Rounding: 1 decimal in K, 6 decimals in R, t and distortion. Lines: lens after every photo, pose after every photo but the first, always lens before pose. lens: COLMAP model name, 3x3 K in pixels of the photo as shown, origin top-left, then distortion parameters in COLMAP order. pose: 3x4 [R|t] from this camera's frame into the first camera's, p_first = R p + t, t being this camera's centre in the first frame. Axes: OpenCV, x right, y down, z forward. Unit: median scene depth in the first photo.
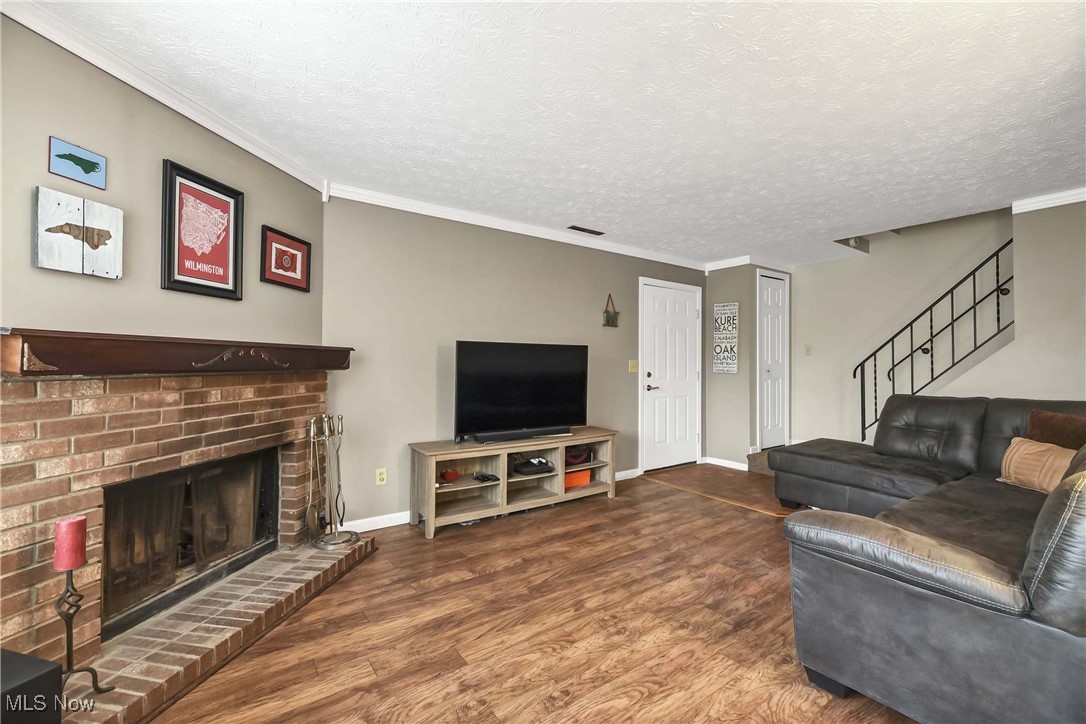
lens RADIAL K [[454.8, 0, 543.4], [0, 454.8, 358.2], [0, 0, 1]] dist [0.002127, -0.005637]
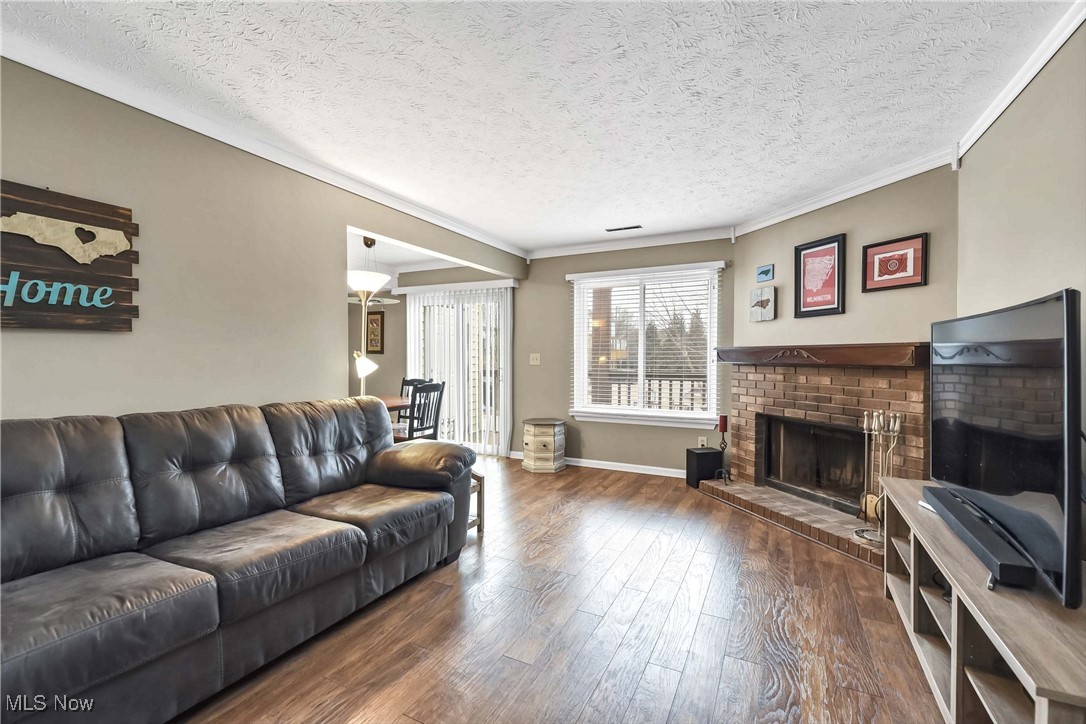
lens RADIAL K [[483.6, 0, 537.7], [0, 483.6, 365.6], [0, 0, 1]] dist [0.002697, -0.001918]
pose [[-0.882447, -0.001126, -0.470410, 0.795684], [-0.005516, 0.999953, 0.007954, 0.021670], [0.470379, 0.009614, -0.882412, 1.804013]]
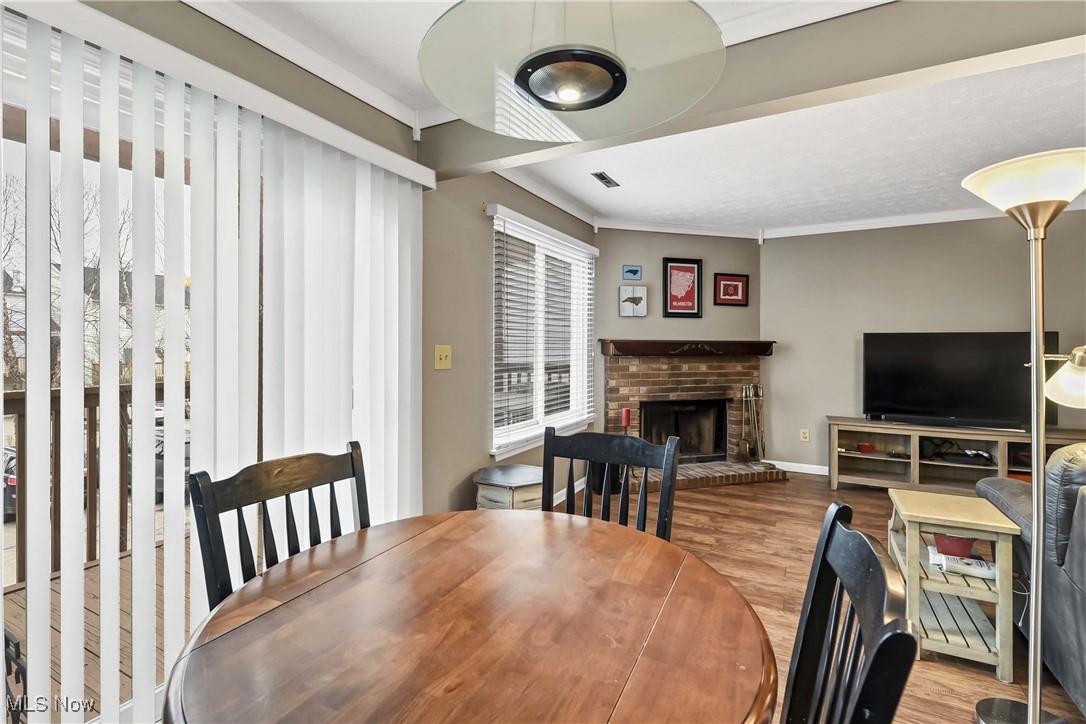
lens RADIAL K [[483.6, 0, 542.7], [0, 483.6, 346.9], [0, 0, 1]] dist [0.002697, -0.001918]
pose [[0.430200, -0.005870, -0.902714, 0.815597], [0.008026, 0.999964, -0.002678, -0.007943], [0.902698, -0.006093, 0.430232, -0.423156]]
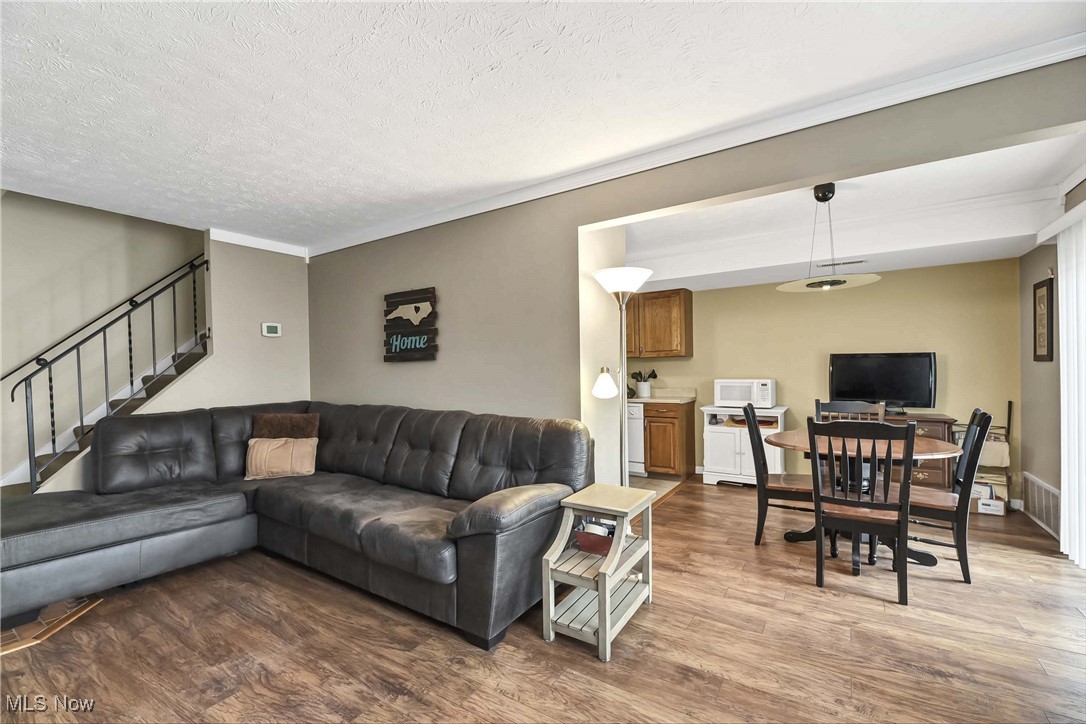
lens RADIAL K [[454.8, 0, 554.0], [0, 454.8, 375.2], [0, 0, 1]] dist [0.002127, -0.005637]
pose [[-0.358046, -0.013956, 0.933600, -0.397659], [0.006401, 0.999828, 0.017400, -0.004024], [-0.933682, 0.012206, -0.357895, 0.834843]]
